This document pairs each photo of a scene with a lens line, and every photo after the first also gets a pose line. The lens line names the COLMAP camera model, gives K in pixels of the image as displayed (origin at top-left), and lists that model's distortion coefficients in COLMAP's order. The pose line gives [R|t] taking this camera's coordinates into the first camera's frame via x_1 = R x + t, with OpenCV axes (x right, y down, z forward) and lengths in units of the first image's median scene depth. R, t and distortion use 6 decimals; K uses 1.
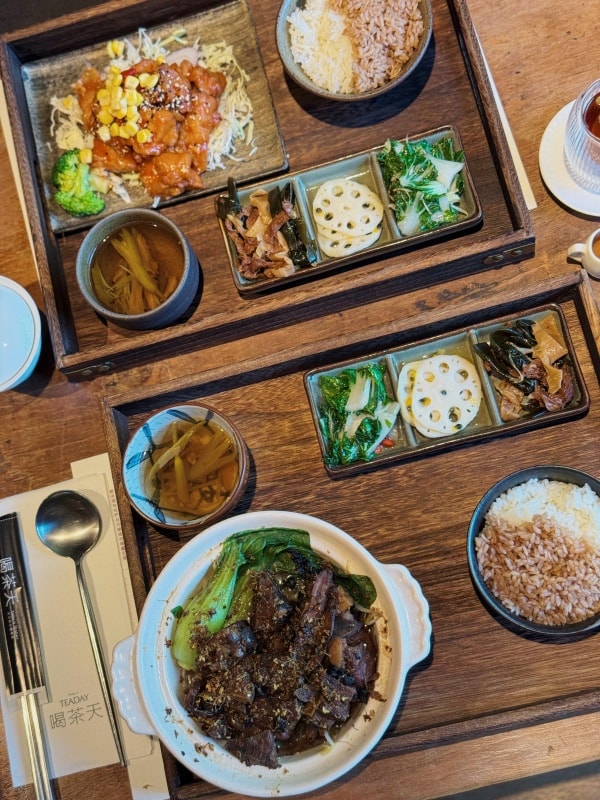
lens RADIAL K [[1119.1, 0, 300.0], [0, 1119.1, 400.0], [0, 0, 1]] dist [0.011932, -0.002174]
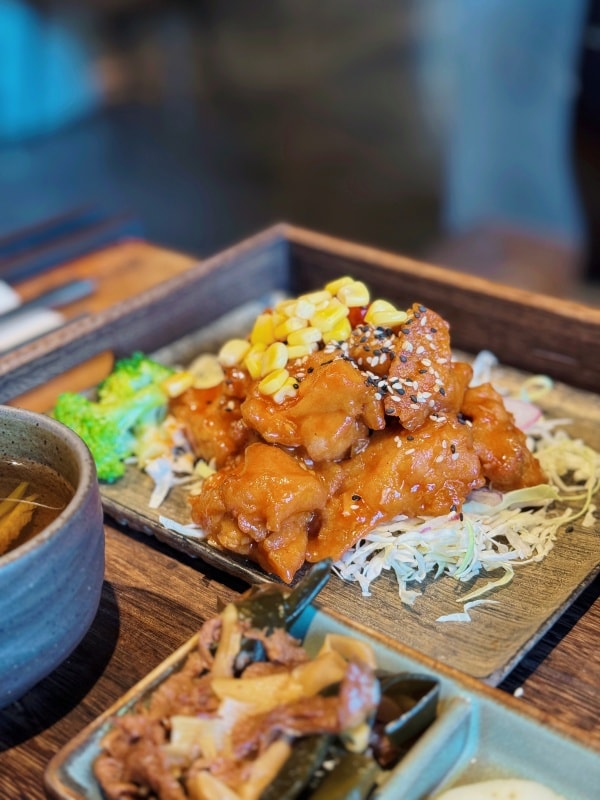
lens RADIAL K [[1119.1, 0, 300.0], [0, 1119.1, 400.0], [0, 0, 1]] dist [0.011932, -0.002174]
pose [[0.614921, 0.503695, -0.606764, 0.111845], [-0.781492, 0.492226, -0.383385, -0.085688], [0.105556, 0.709933, 0.696314, 0.726808]]
